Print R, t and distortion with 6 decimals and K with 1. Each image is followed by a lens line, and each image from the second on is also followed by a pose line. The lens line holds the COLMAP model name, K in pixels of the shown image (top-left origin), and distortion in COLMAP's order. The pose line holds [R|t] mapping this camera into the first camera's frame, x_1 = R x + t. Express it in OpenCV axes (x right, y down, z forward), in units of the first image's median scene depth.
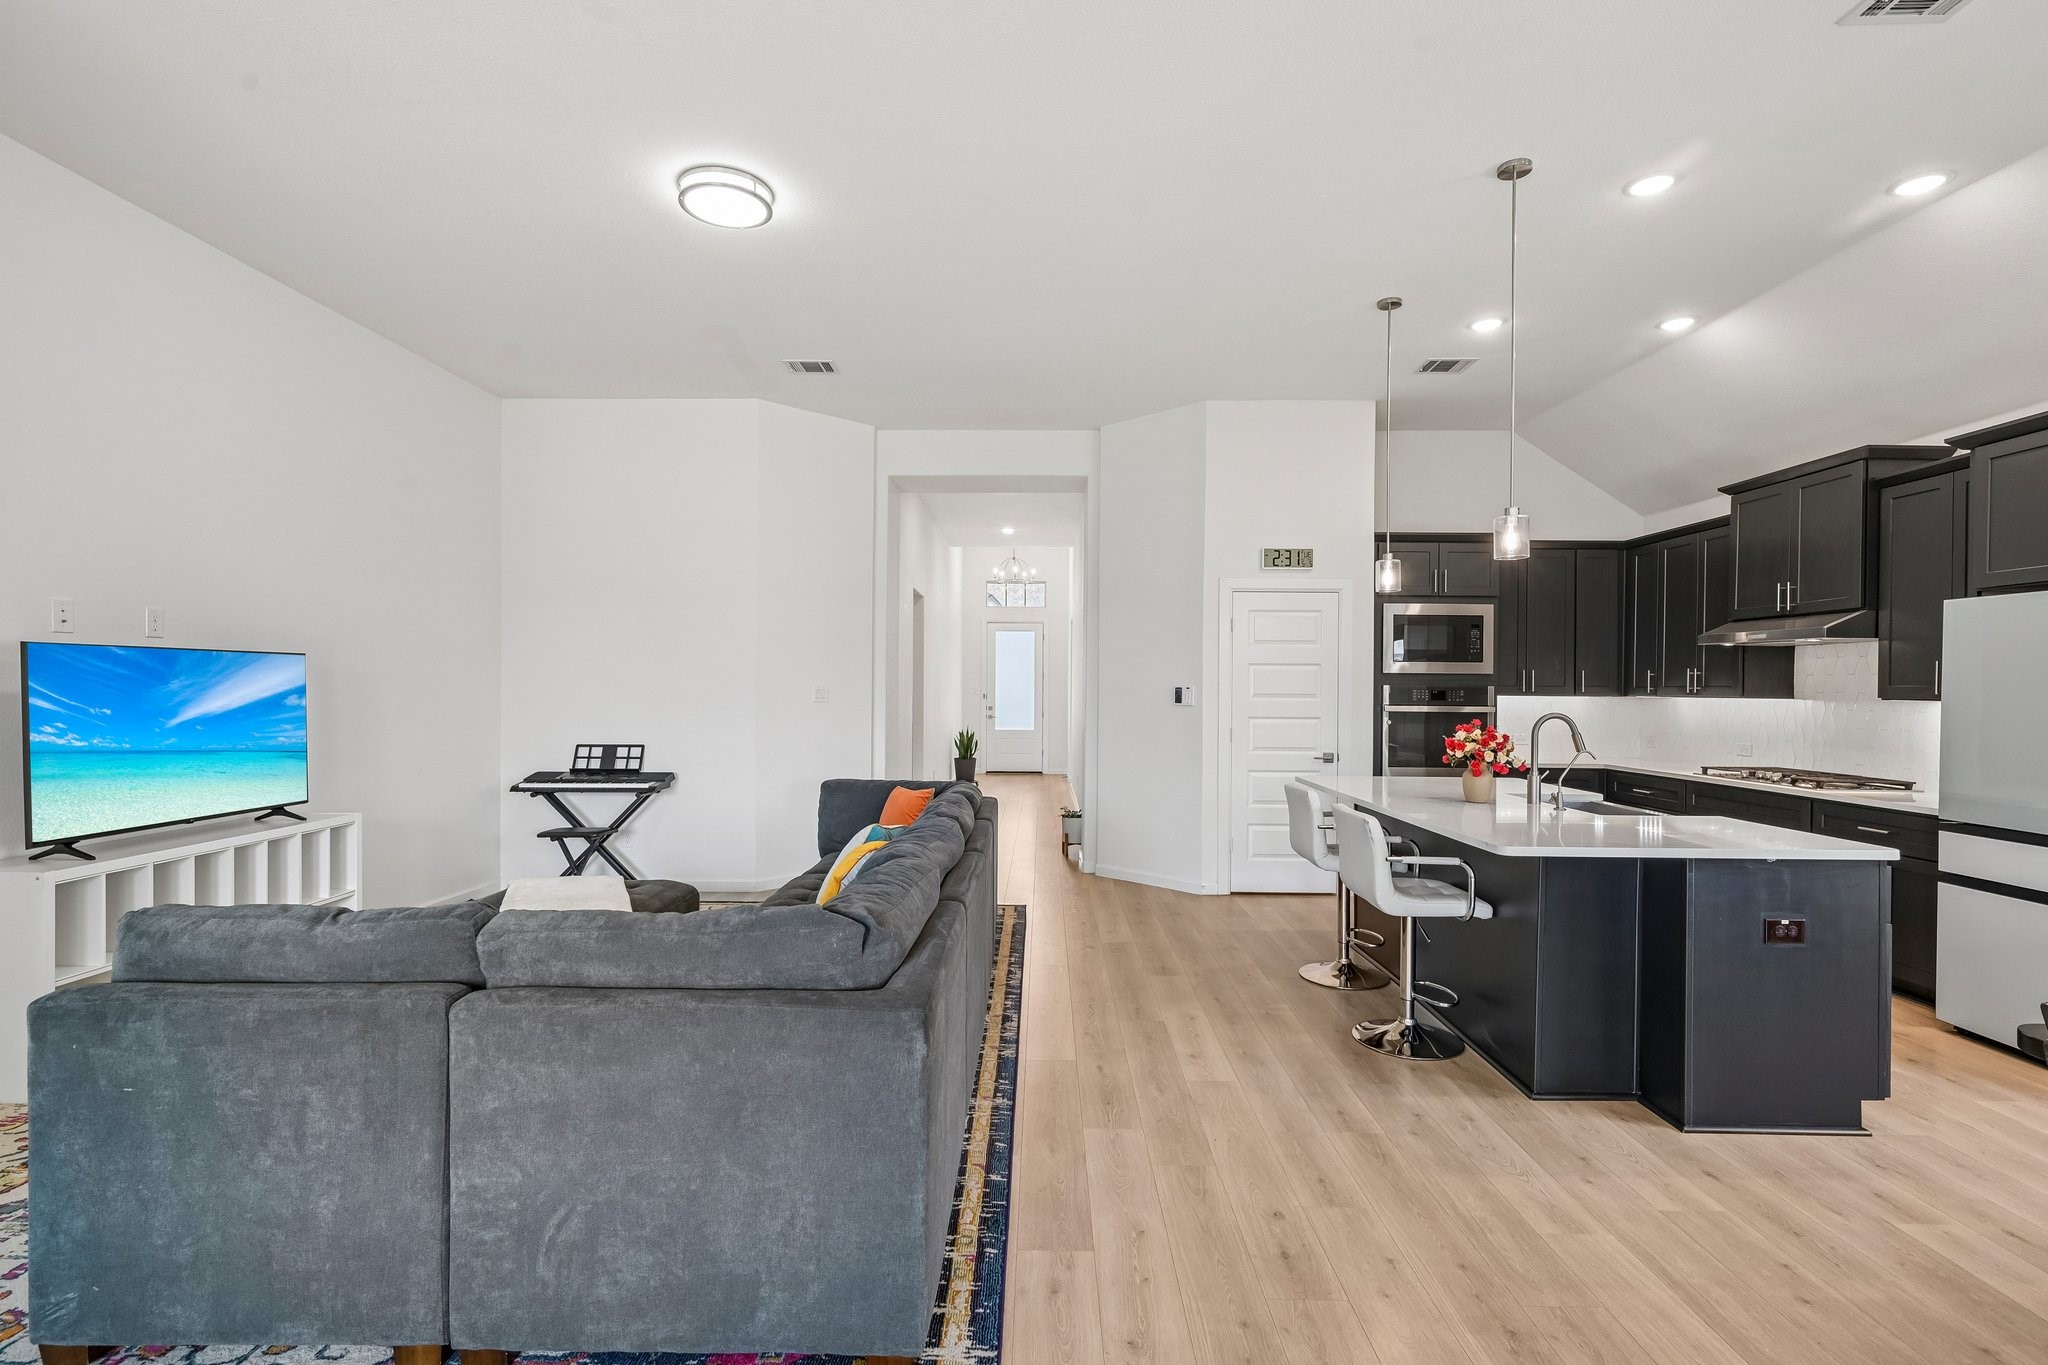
lens RADIAL K [[940.1, 0, 1021.7], [0, 940.1, 692.3], [0, 0, 1]] dist [0.000704, -0.000294]
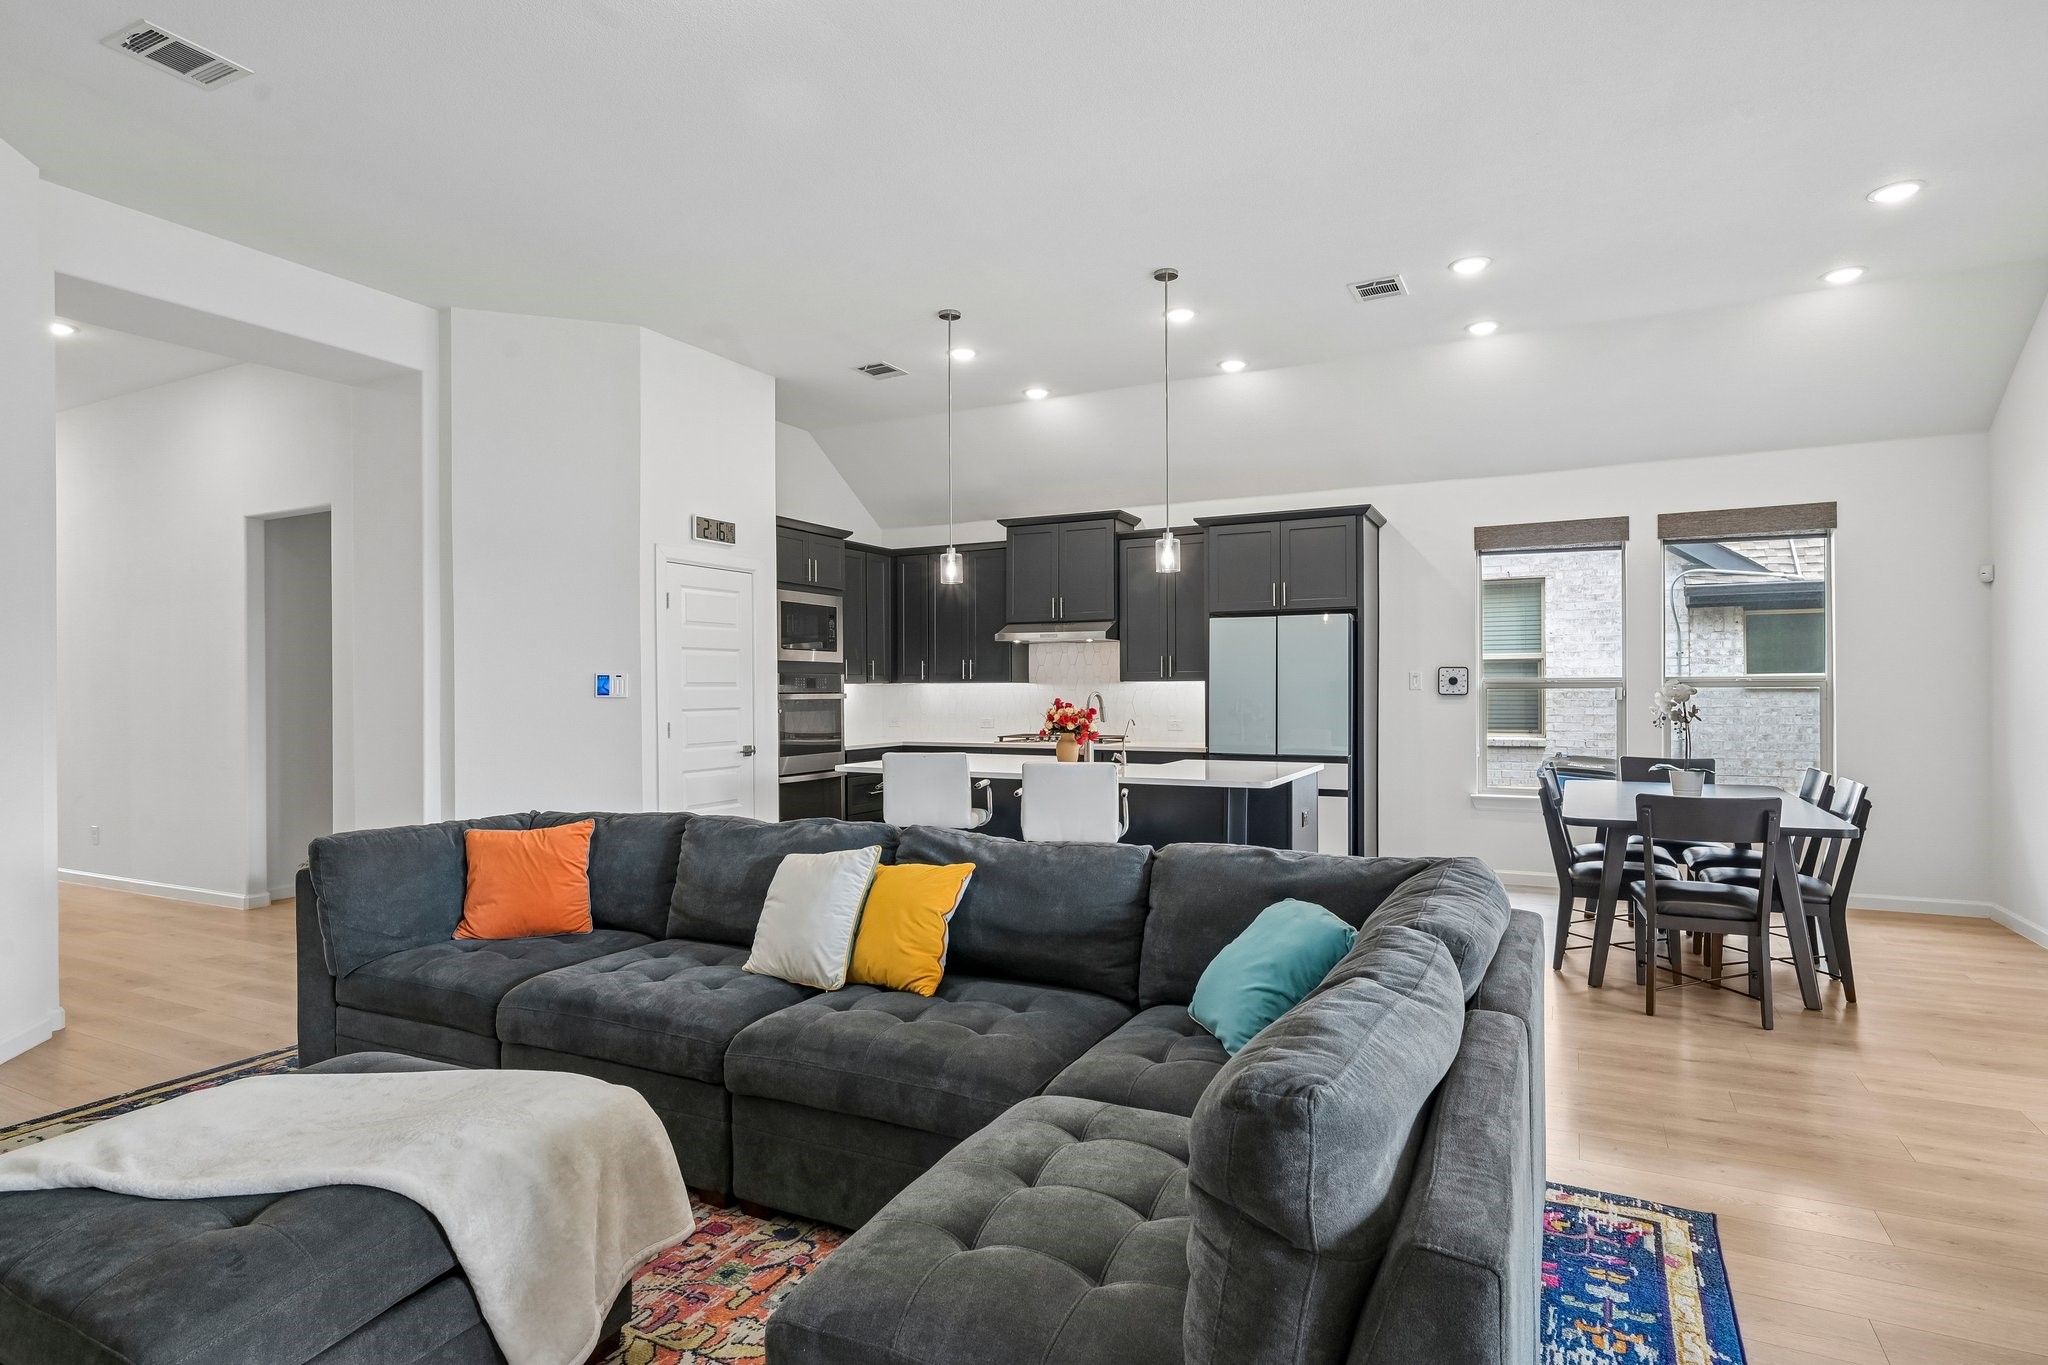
lens RADIAL K [[1072.9, 0, 1036.7], [0, 1072.9, 686.8], [0, 0, 1]] dist [-0.002800, 0.001965]
pose [[0.433078, -0.008415, 0.901317, -0.502500], [0.012660, 0.999915, 0.003252, 0.006562], [-0.901268, 0.010002, 0.433147, 0.286144]]
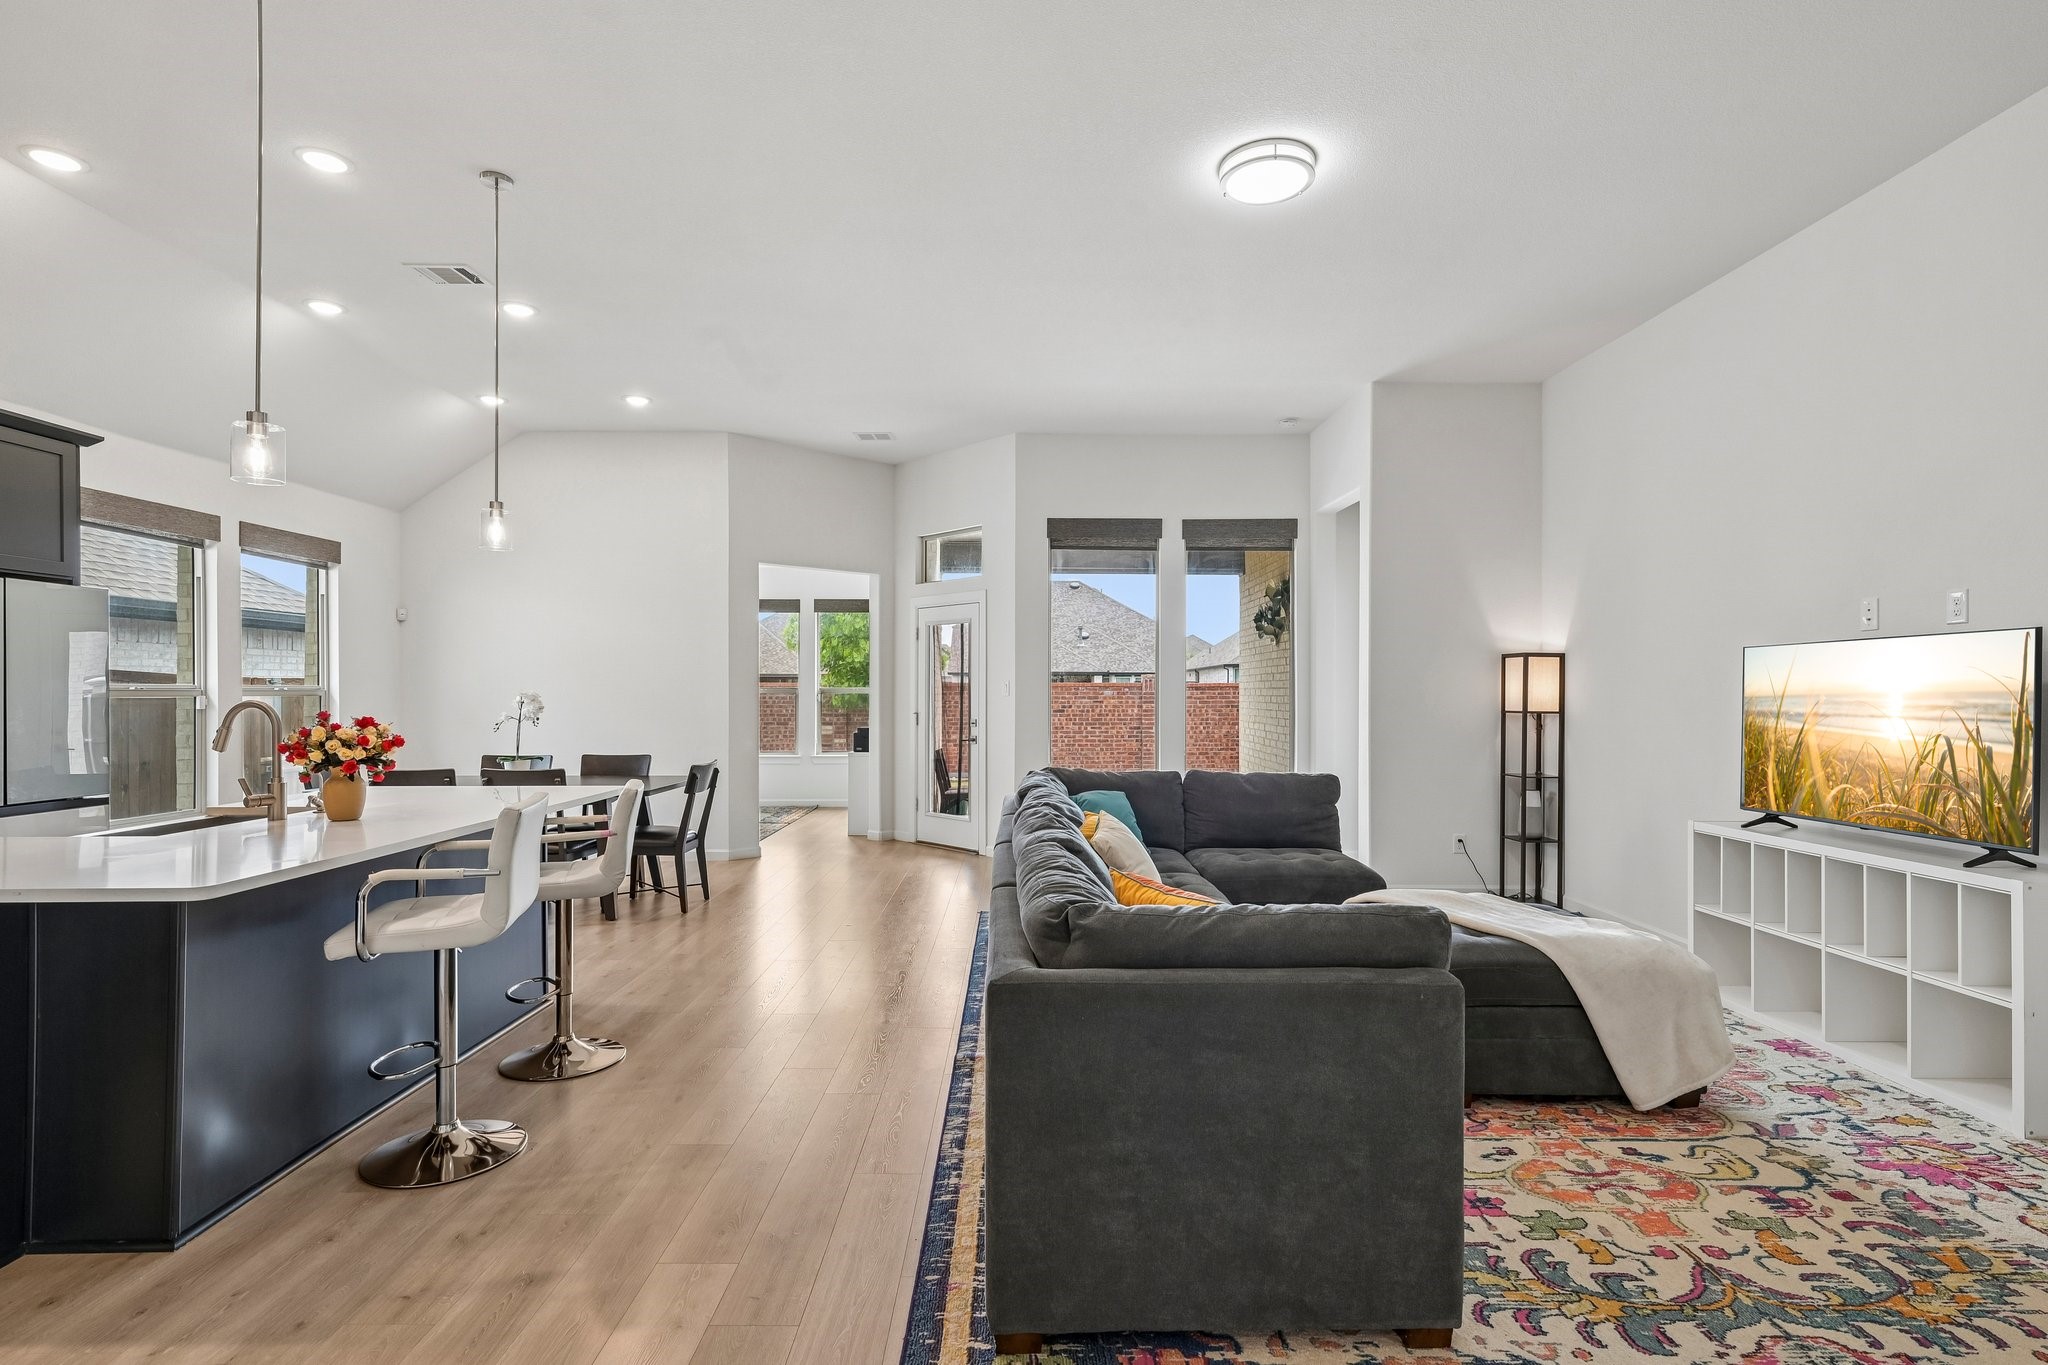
lens RADIAL K [[991.2, 0, 1027.1], [0, 991.2, 702.6], [0, 0, 1]] dist [0.007029, 0.001775]
pose [[-0.999865, -0.007087, -0.014848, -0.032119], [-0.007311, 0.999859, 0.015108, 0.004604], [0.014739, 0.015214, -0.999776, 1.179529]]
